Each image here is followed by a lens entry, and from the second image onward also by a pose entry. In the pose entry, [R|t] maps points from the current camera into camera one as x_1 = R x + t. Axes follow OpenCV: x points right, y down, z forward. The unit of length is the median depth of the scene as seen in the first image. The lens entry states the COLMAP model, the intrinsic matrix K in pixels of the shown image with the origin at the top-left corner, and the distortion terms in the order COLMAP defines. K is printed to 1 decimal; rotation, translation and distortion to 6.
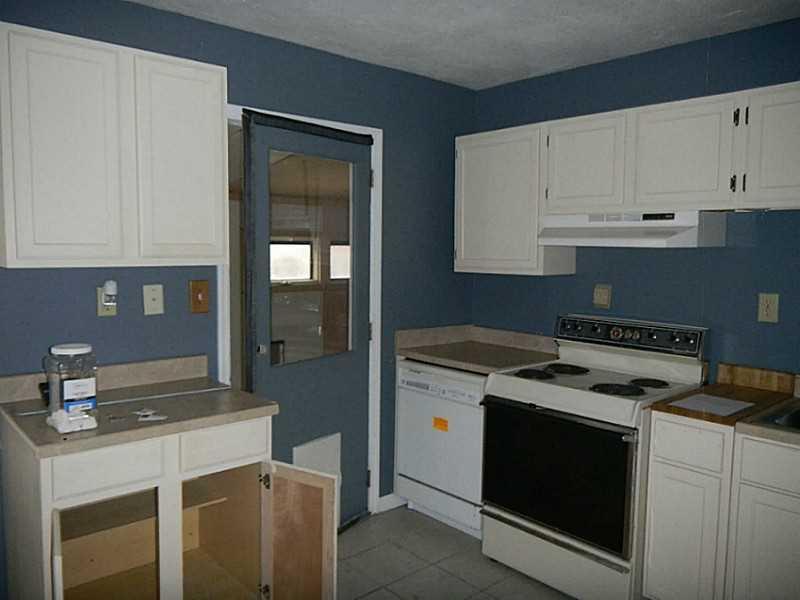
lens RADIAL K [[637.5, 0, 400.0], [0, 637.5, 300.0], [0, 0, 1]] dist [0.001175, -0.001257]
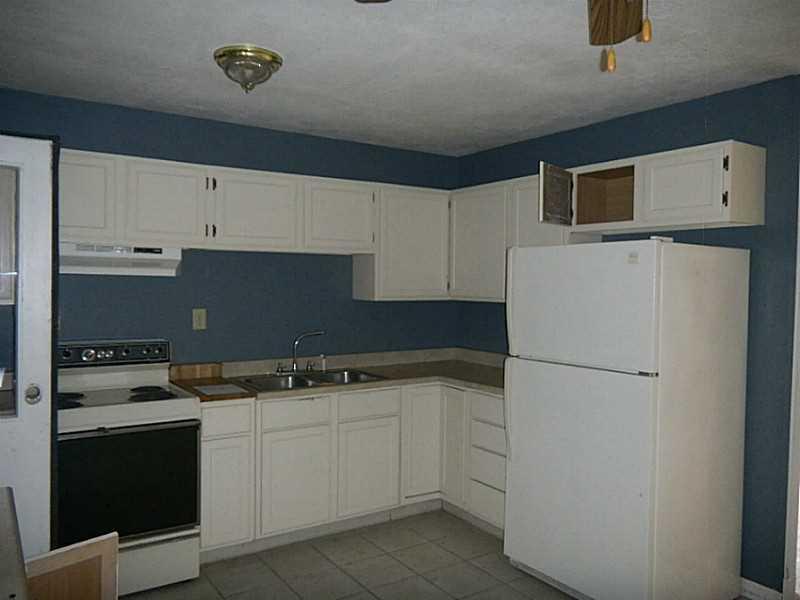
lens RADIAL K [[637.5, 0, 400.0], [0, 637.5, 300.0], [0, 0, 1]] dist [0.001175, -0.001257]
pose [[0.134181, -0.036573, 0.990282, -0.738441], [0.073286, 0.996948, 0.026889, -0.034755], [-0.988243, 0.068966, 0.136452, 0.372021]]
